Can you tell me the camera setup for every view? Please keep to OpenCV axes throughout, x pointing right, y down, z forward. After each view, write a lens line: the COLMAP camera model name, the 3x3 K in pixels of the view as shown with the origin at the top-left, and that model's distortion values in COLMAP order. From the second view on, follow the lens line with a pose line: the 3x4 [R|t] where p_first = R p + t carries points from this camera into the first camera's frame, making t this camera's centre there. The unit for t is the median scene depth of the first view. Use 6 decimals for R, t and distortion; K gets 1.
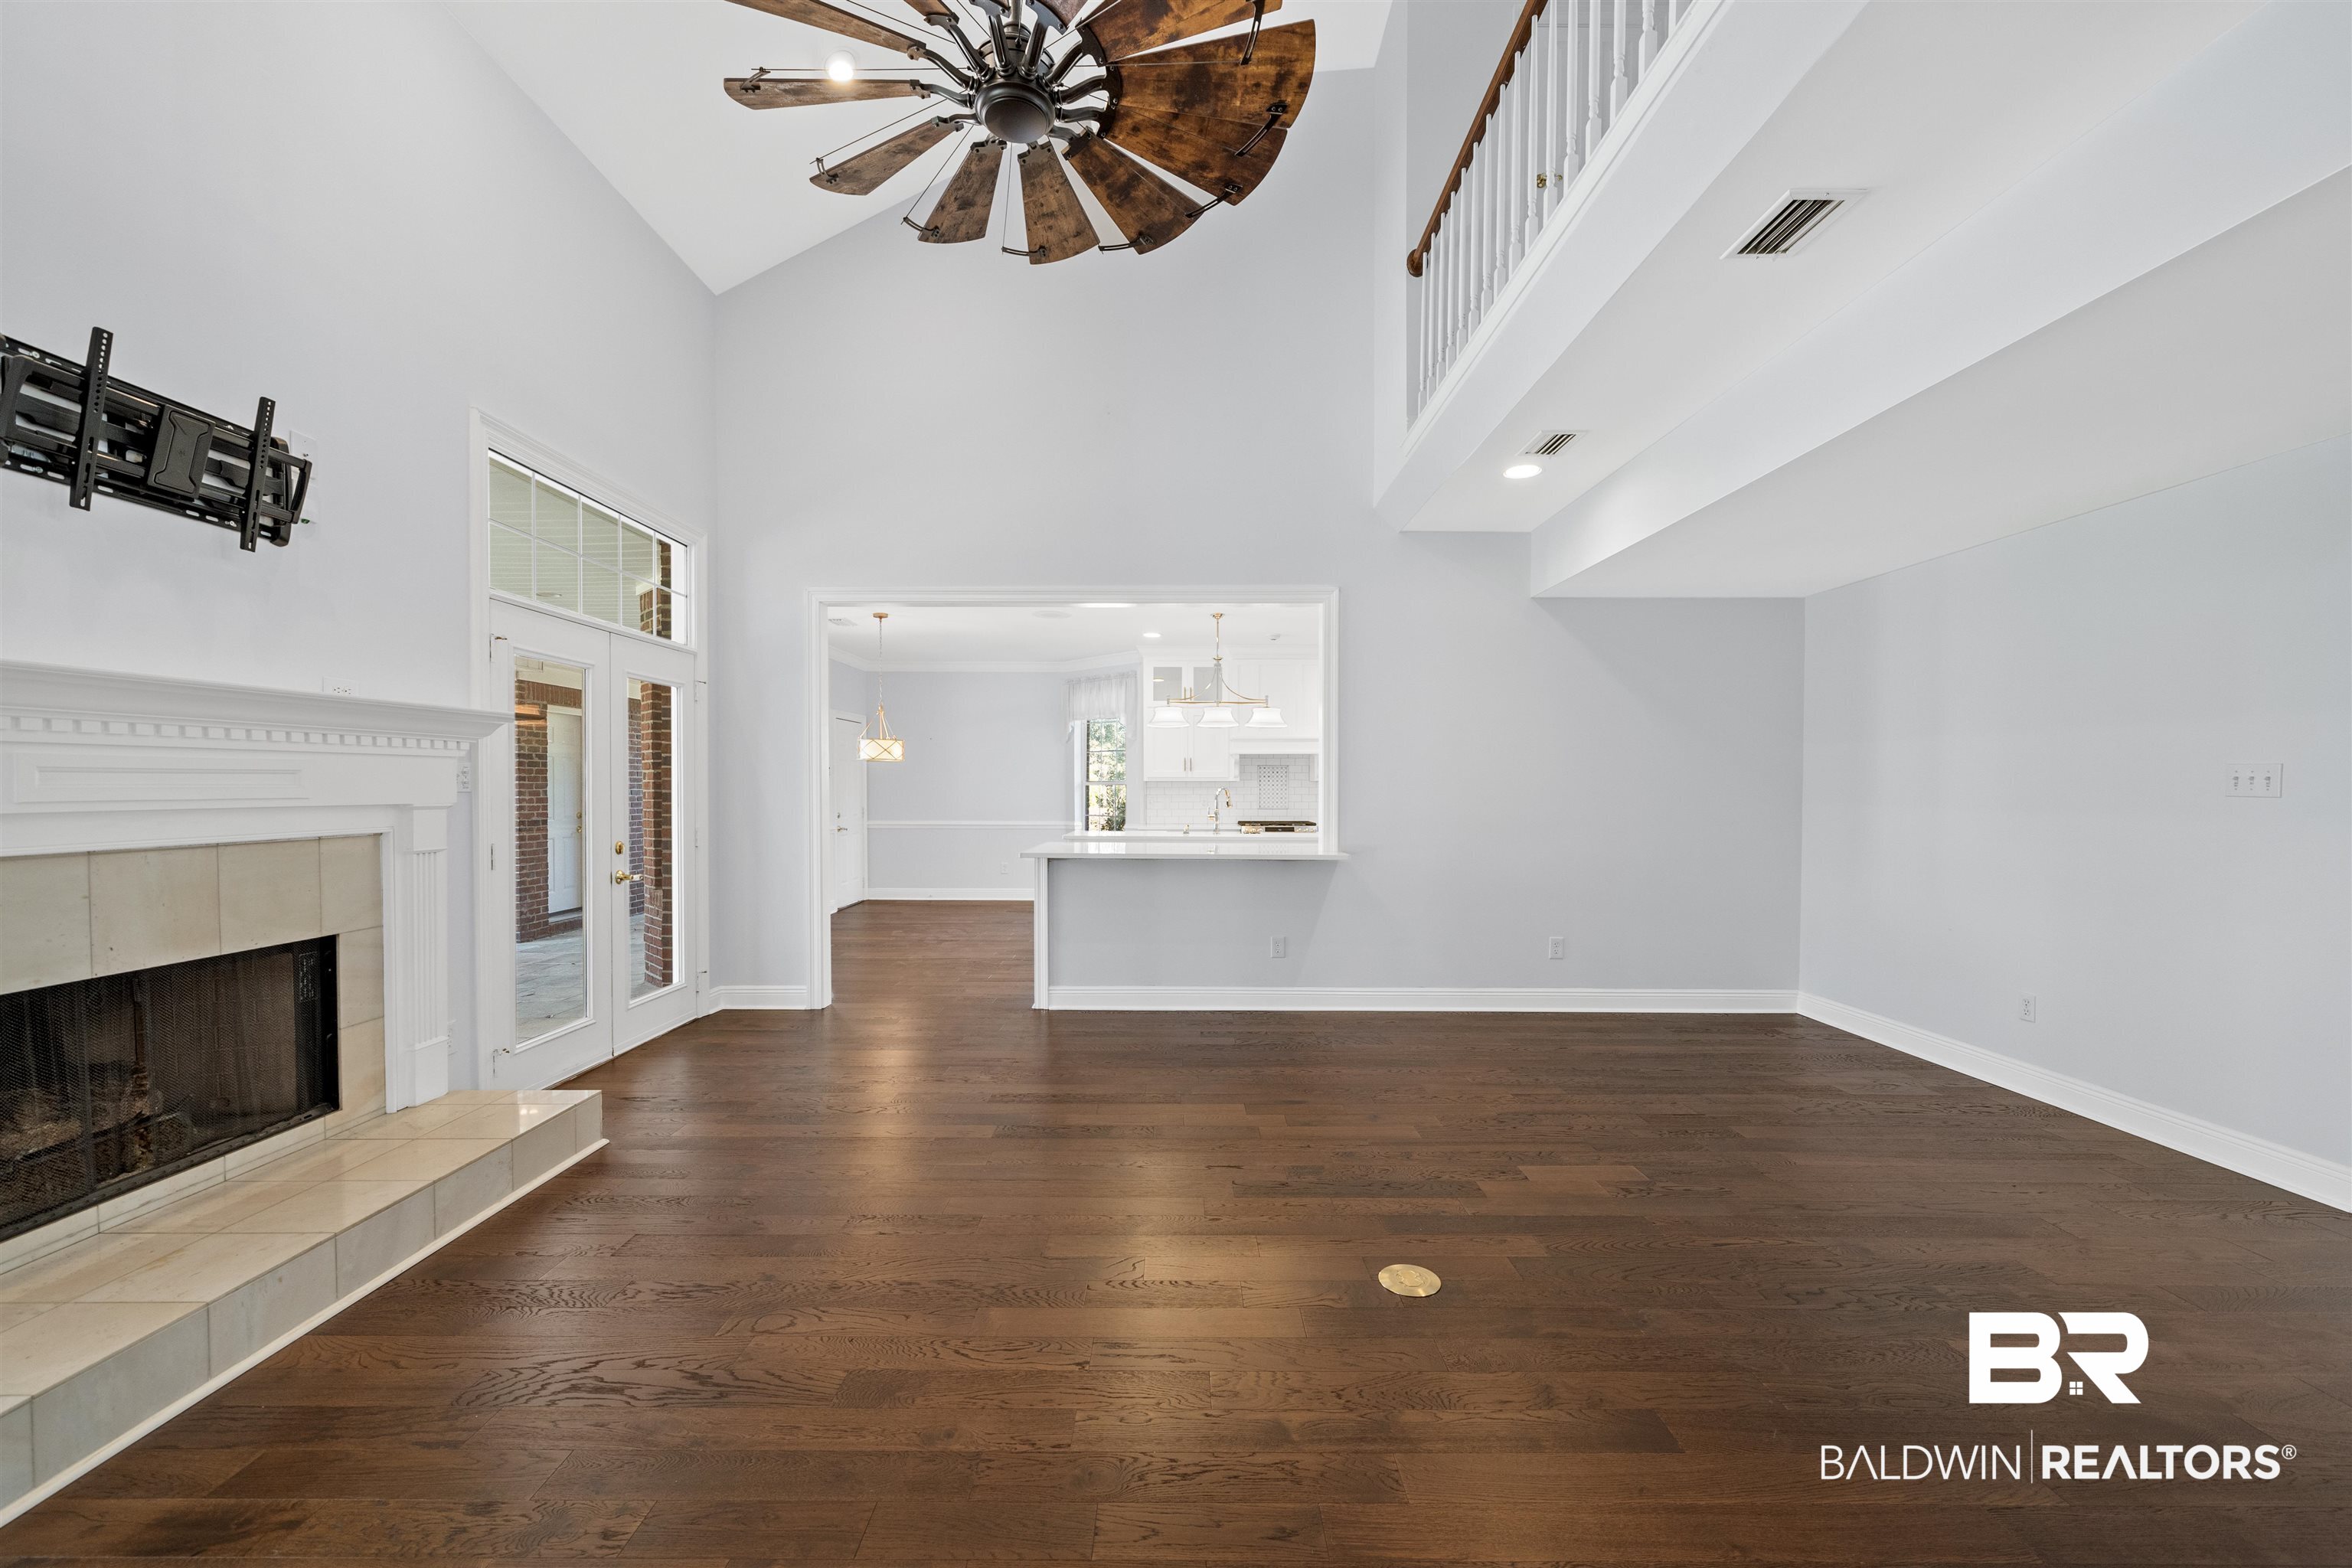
lens RADIAL K [[931.2, 0, 1180.5], [0, 931.2, 789.0], [0, 0, 1]] dist [0.000168, 0.000281]
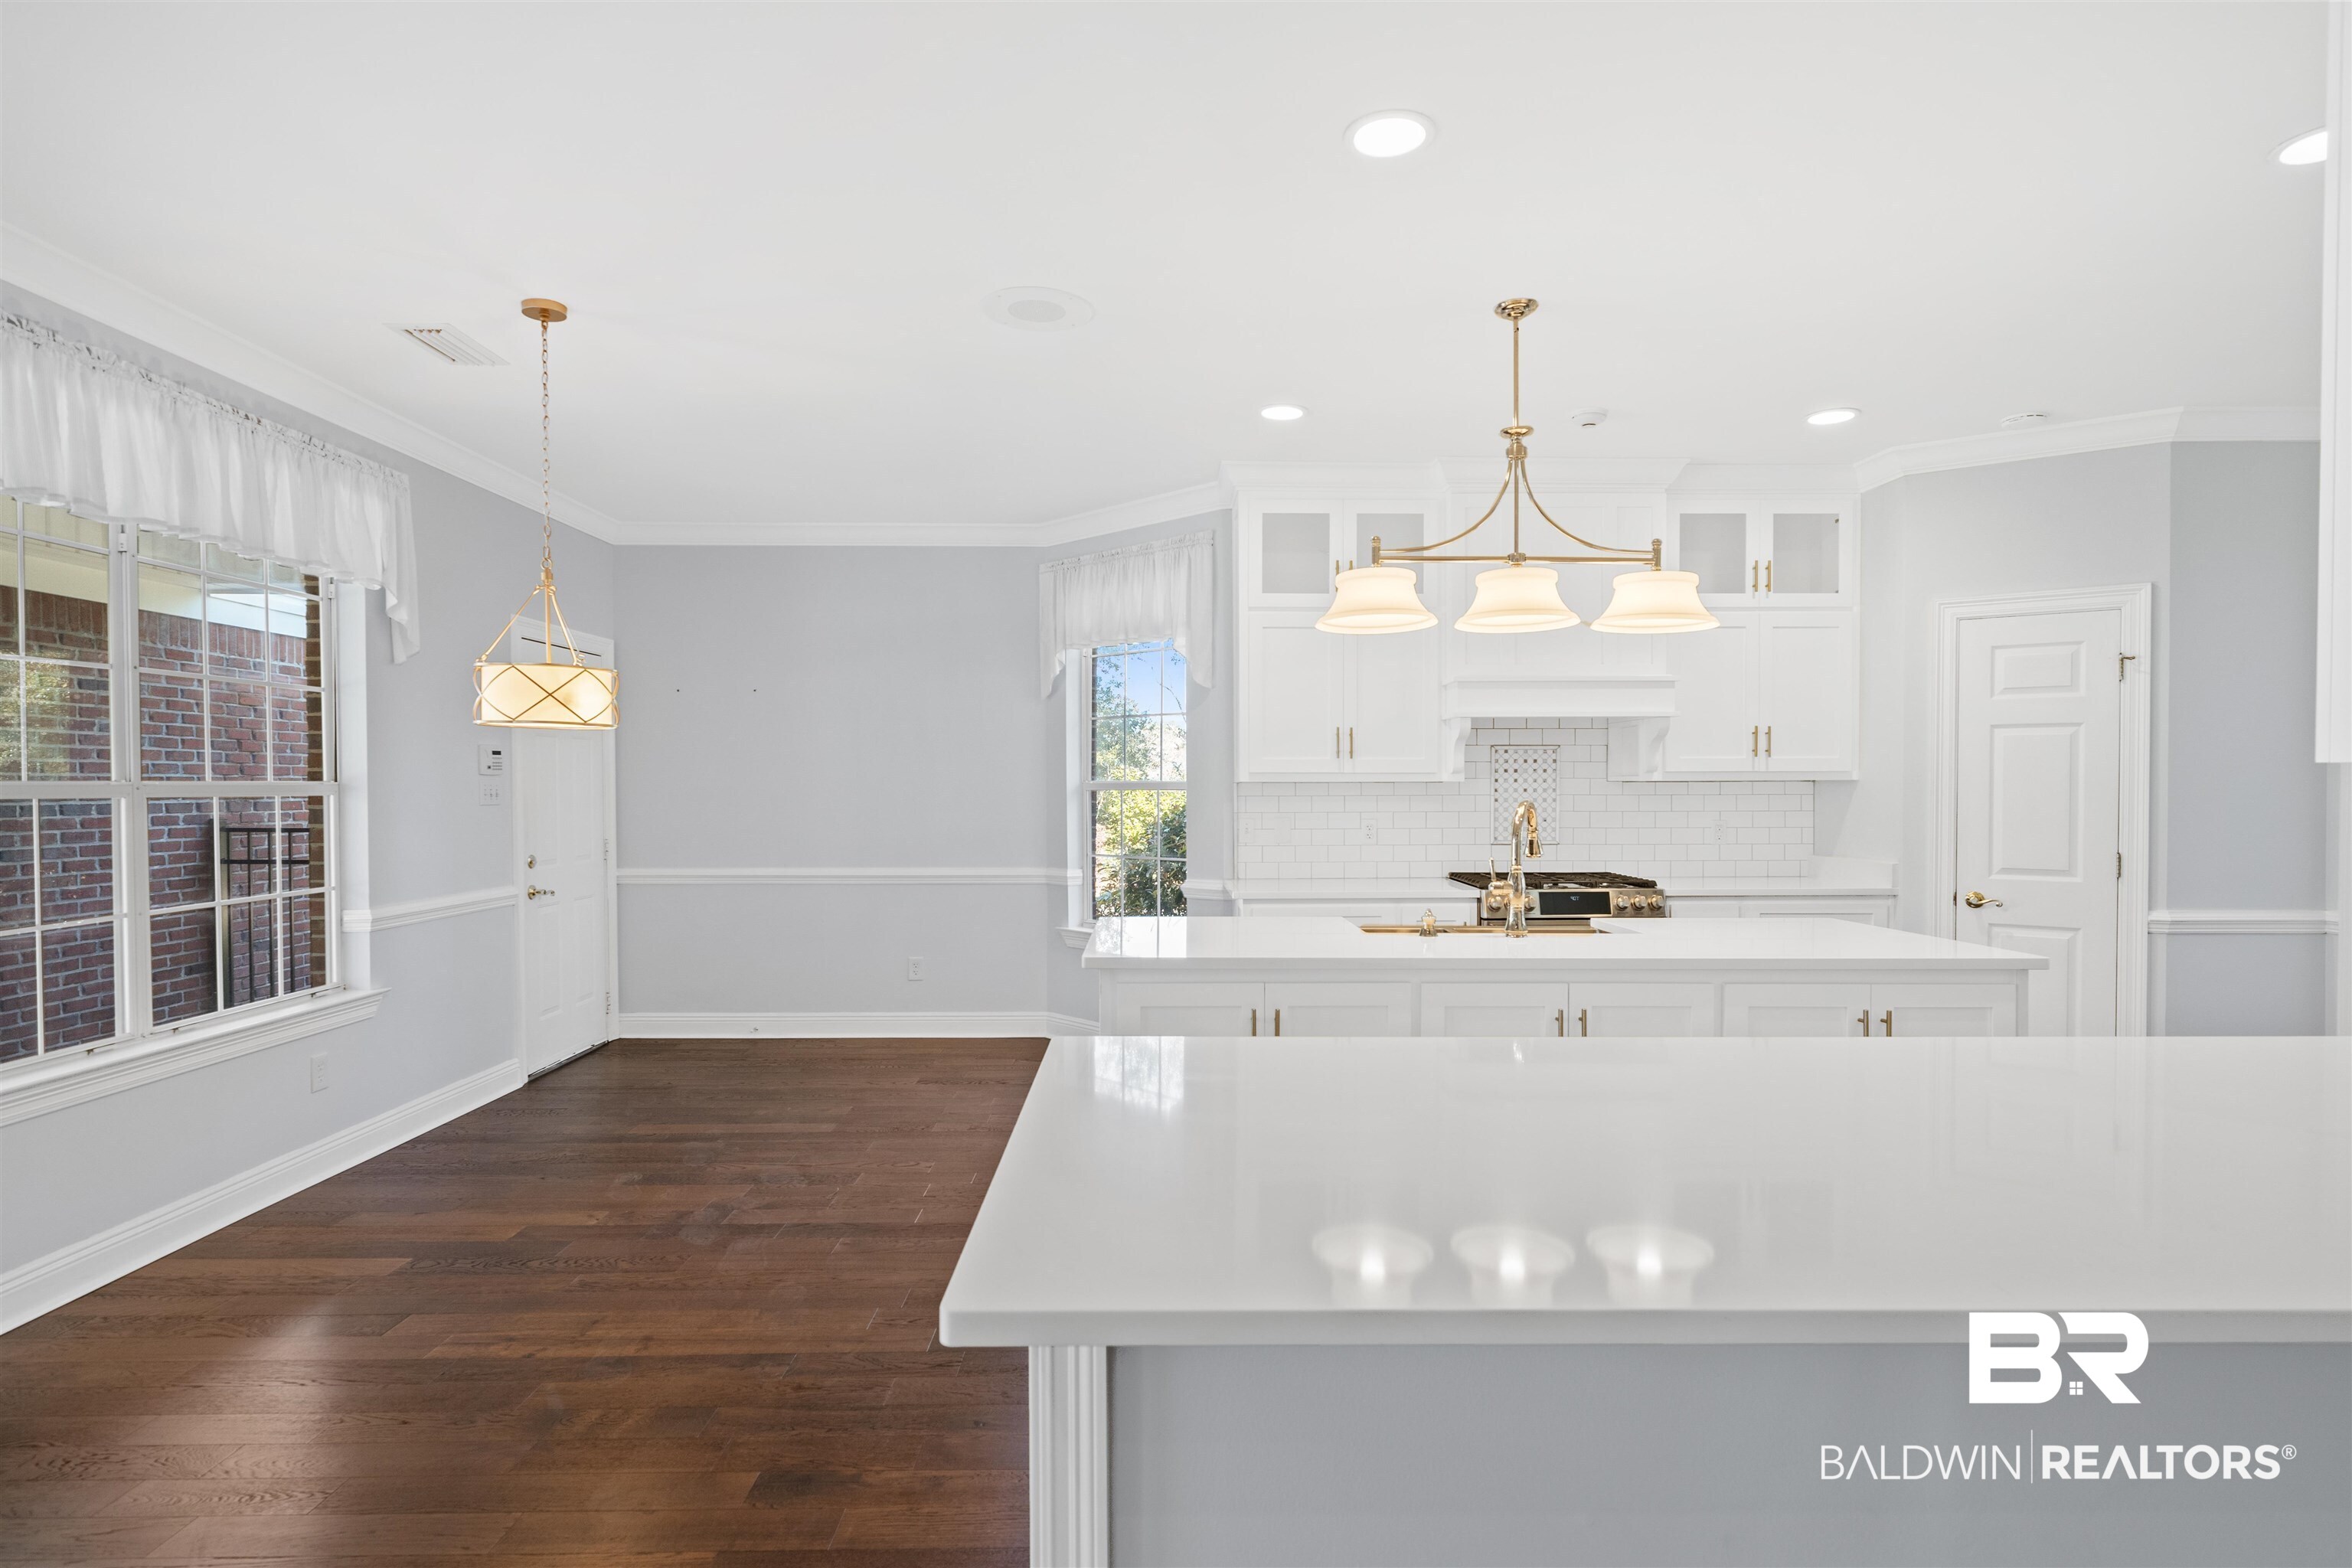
lens RADIAL K [[1206.1, 0, 1166.3], [0, 1206.1, 788.0], [0, 0, 1]] dist [-0.005786, 0.001150]
pose [[0.999971, -0.003639, 0.006710, -0.177262], [0.003639, 0.999993, -0.000018, -0.013128], [-0.006710, 0.000043, 0.999977, 1.032863]]
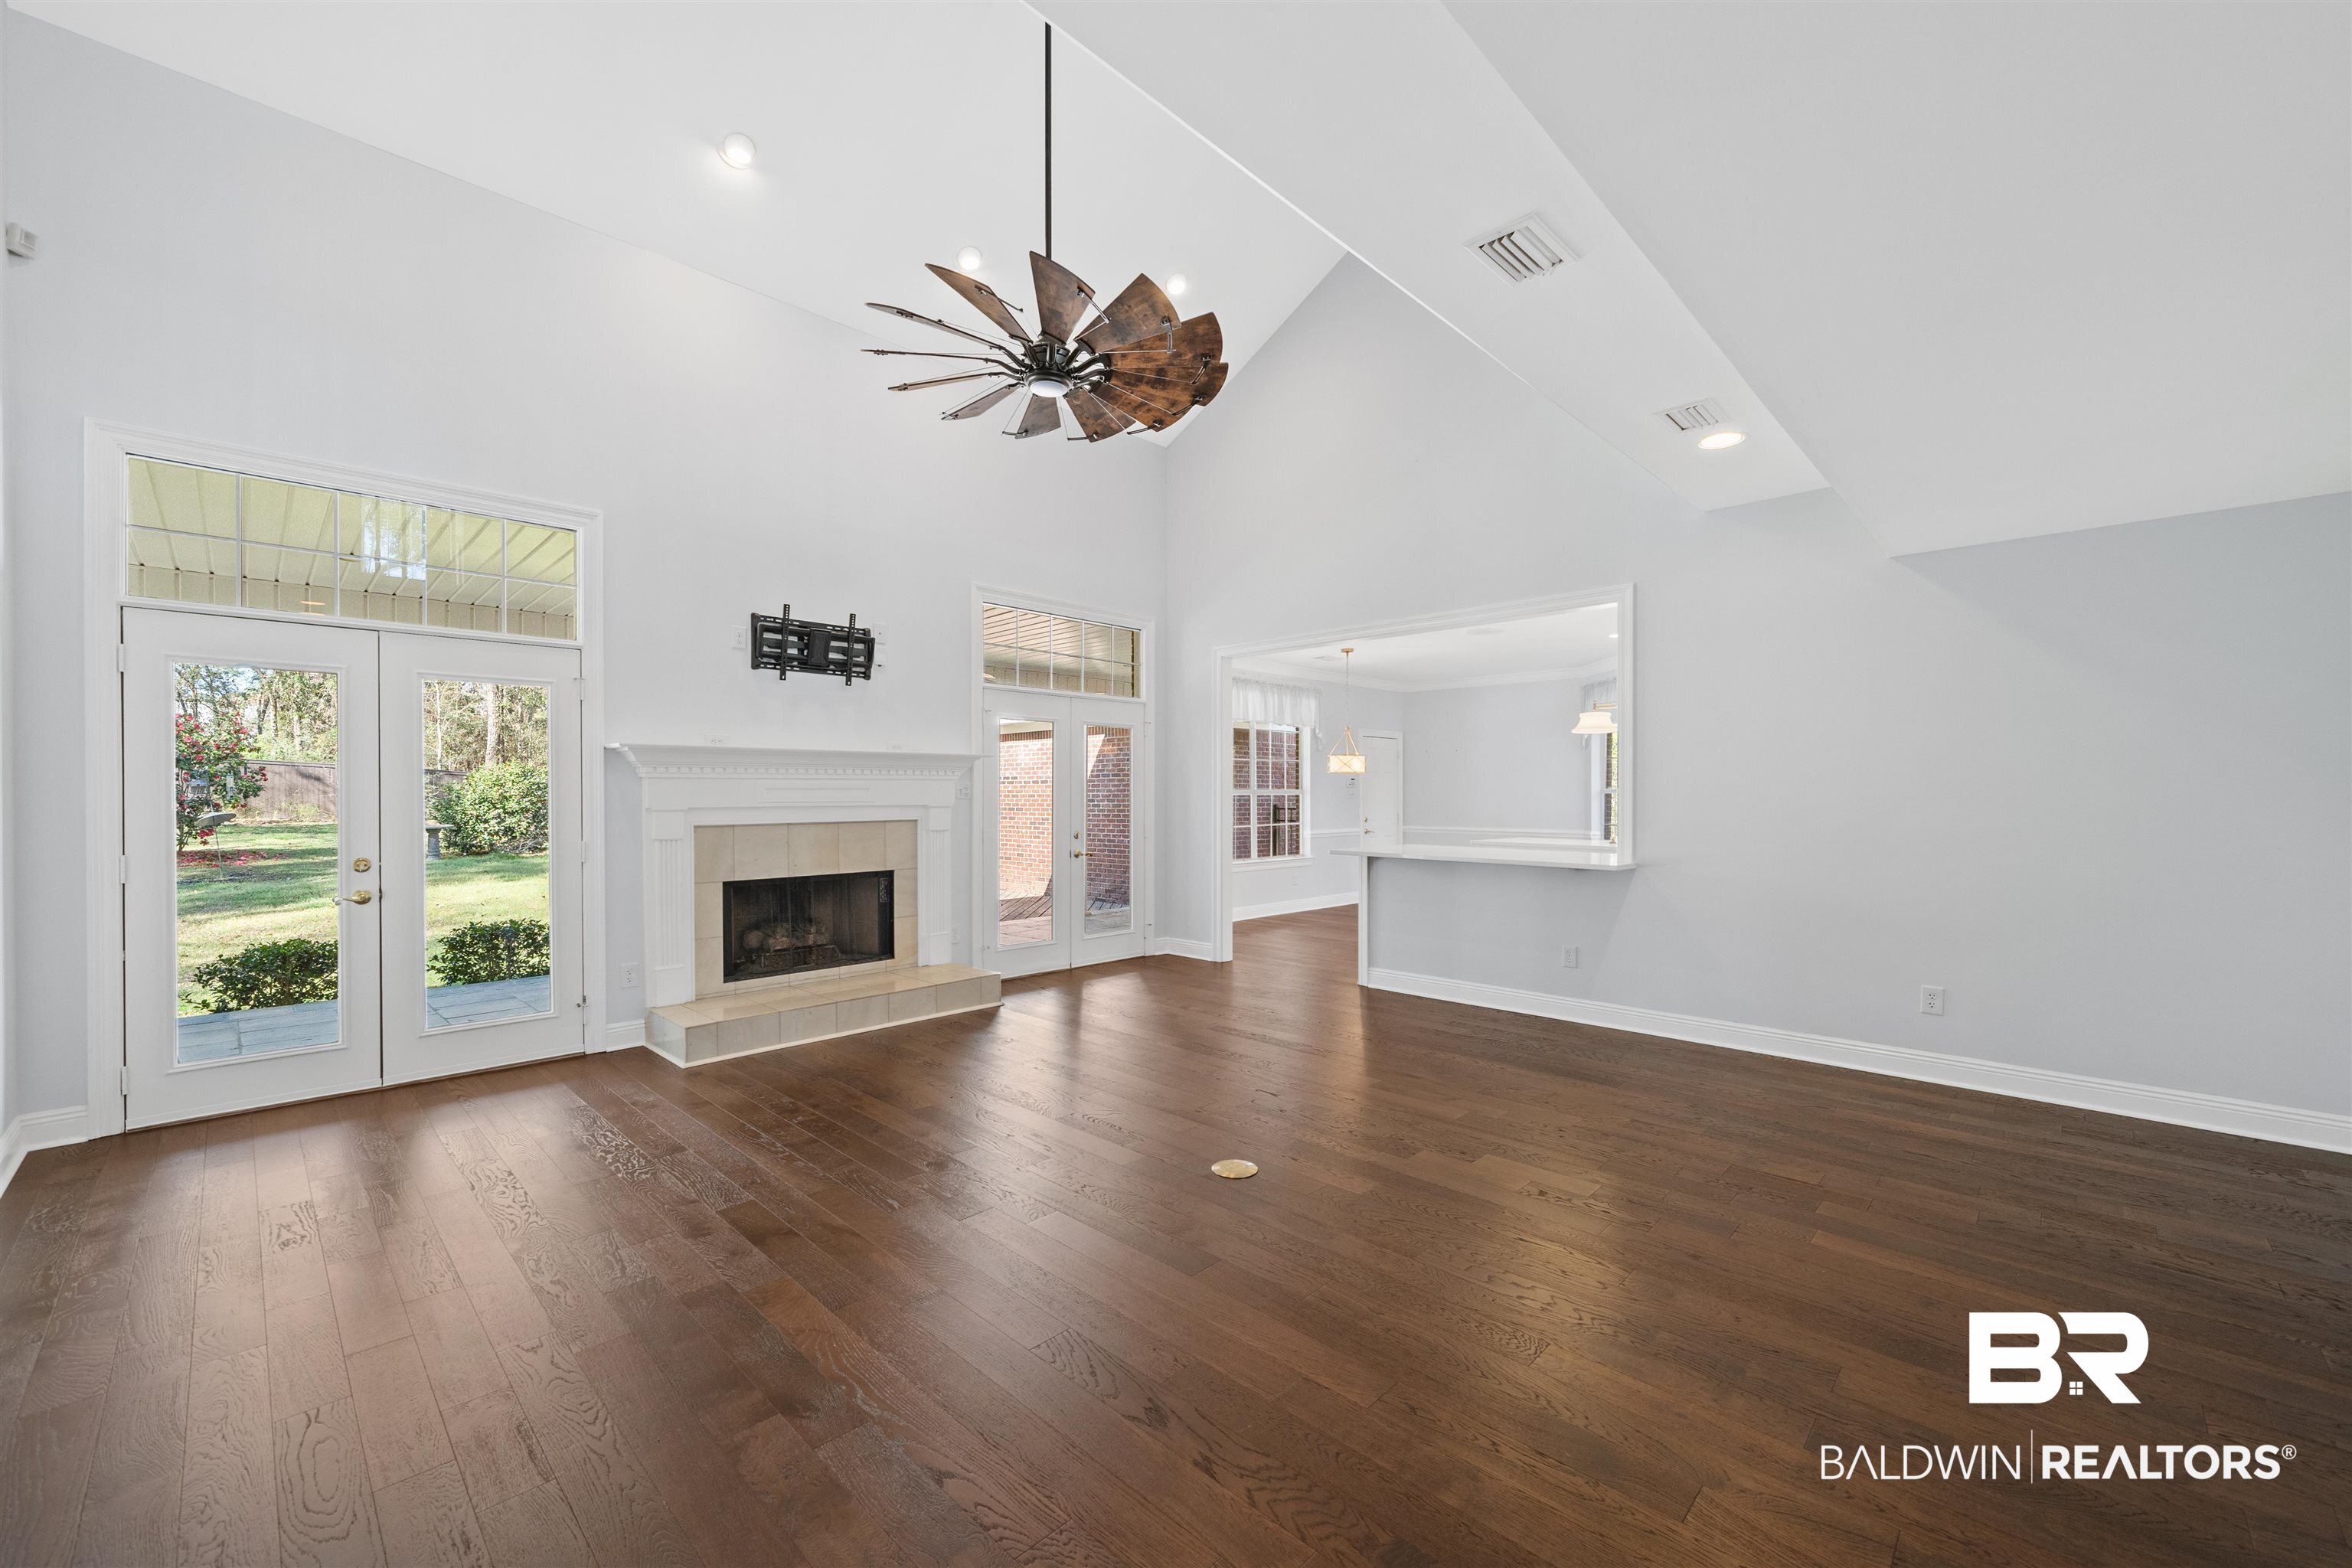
lens RADIAL K [[931.2, 0, 1162.4], [0, 931.2, 791.0], [0, 0, 1]] dist [0.000168, 0.000281]
pose [[0.711960, -0.005171, -0.702201, 0.631698], [-0.000183, 0.999971, -0.007549, 0.001636], [0.702220, 0.005503, 0.711939, -0.008345]]
